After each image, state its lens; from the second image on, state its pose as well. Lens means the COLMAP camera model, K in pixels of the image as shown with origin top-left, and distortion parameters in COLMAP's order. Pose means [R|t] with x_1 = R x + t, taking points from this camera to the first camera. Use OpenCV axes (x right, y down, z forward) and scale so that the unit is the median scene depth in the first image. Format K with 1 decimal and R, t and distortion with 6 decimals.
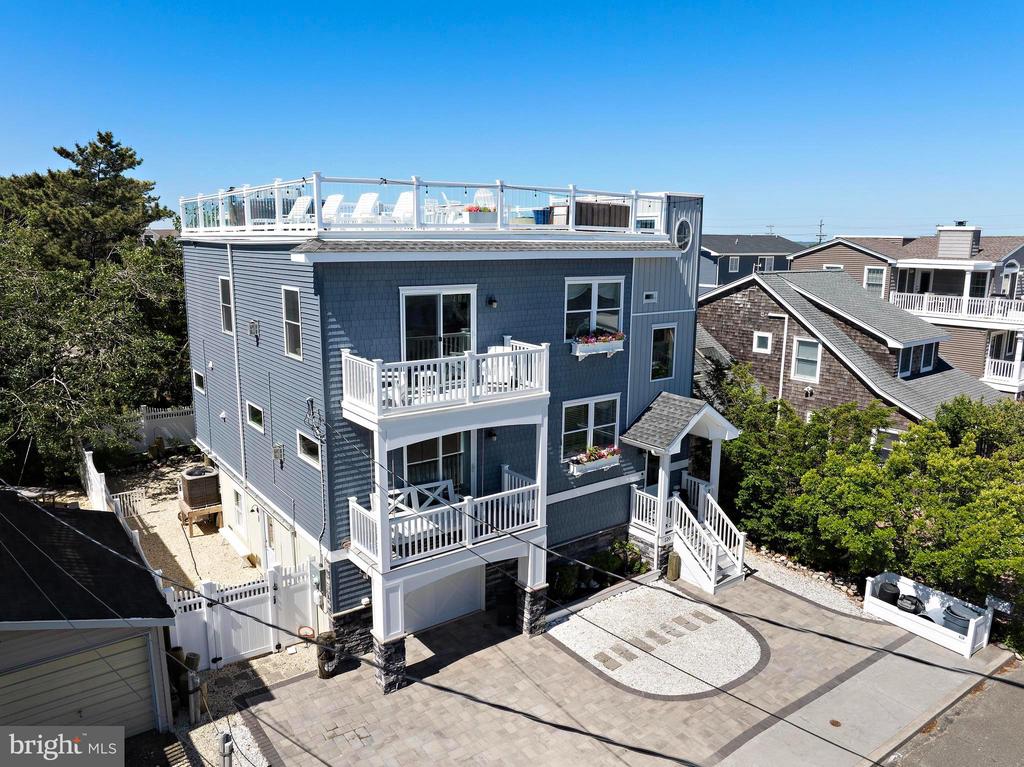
lens RADIAL K [[731.7, 0, 518.6], [0, 731.7, 378.2], [0, 0, 1]] dist [-0.045805, 0.019464]
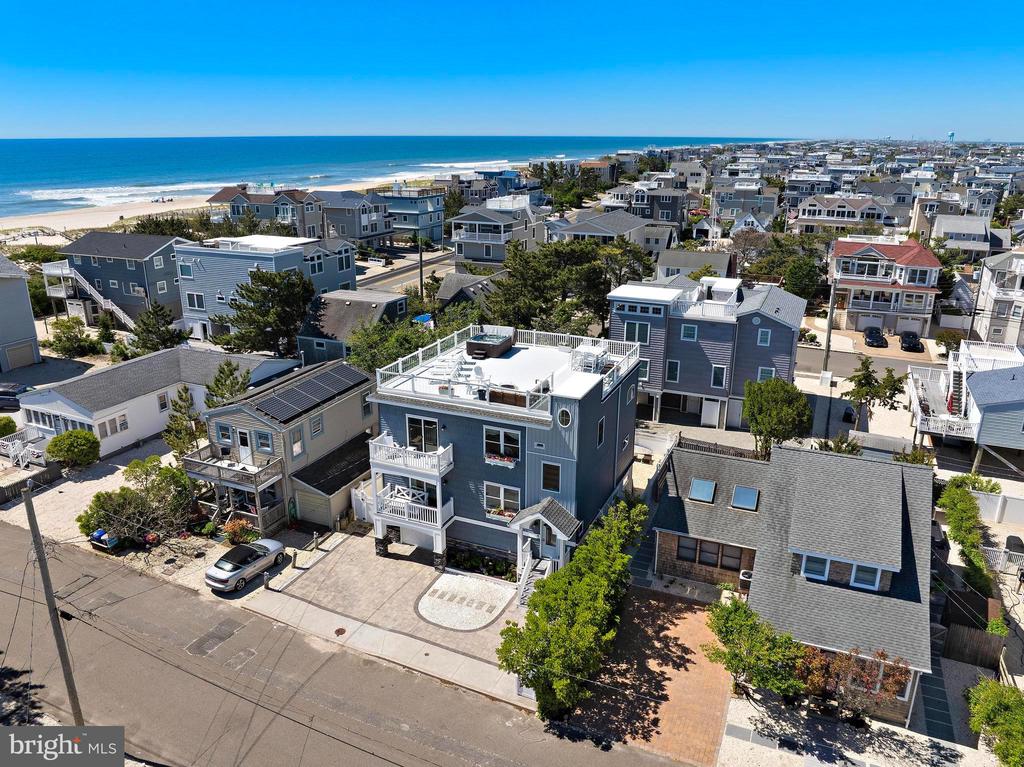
lens RADIAL K [[731.7, 0, 508.1], [0, 731.7, 357.9], [0, 0, 1]] dist [-0.045805, 0.019464]
pose [[0.487476, 0.244872, -0.838096, 1.859120], [-0.162512, 0.968541, 0.188461, -0.753624], [0.857879, 0.044331, 0.511936, -0.010710]]
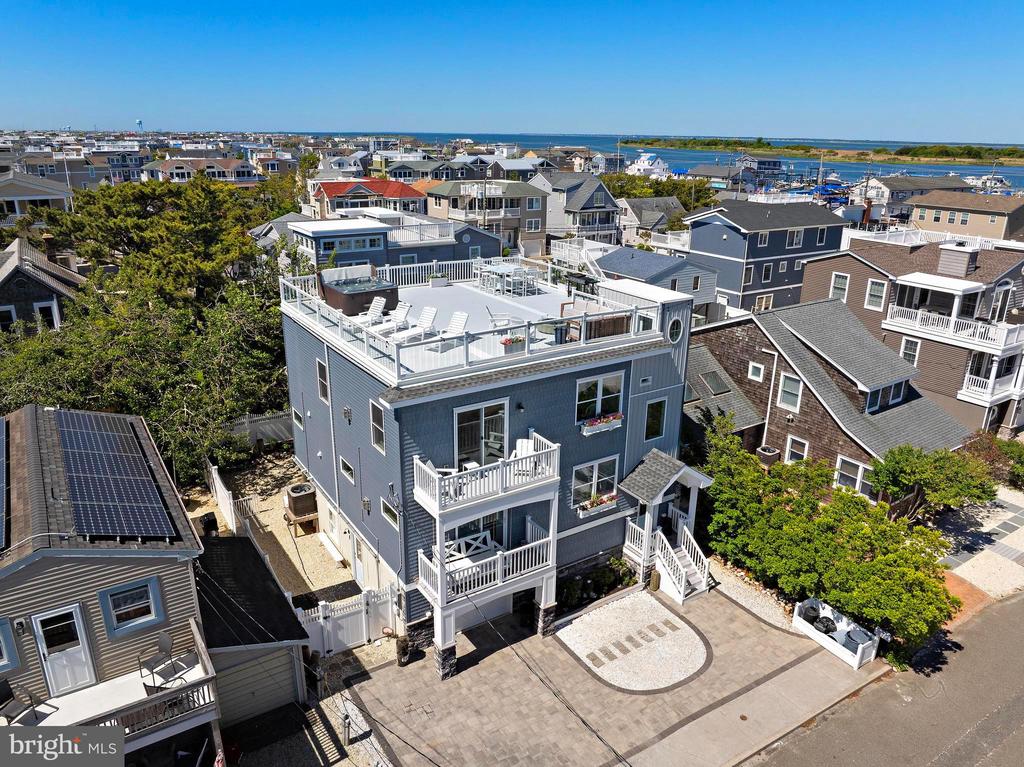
lens RADIAL K [[731.7, 0, 519.1], [0, 731.7, 376.5], [0, 0, 1]] dist [-0.045805, 0.019464]
pose [[0.997754, 0.026121, -0.061675, 0.042687], [-0.017647, 0.990804, 0.134151, -0.331886], [0.064612, -0.132761, 0.989040, -0.331352]]
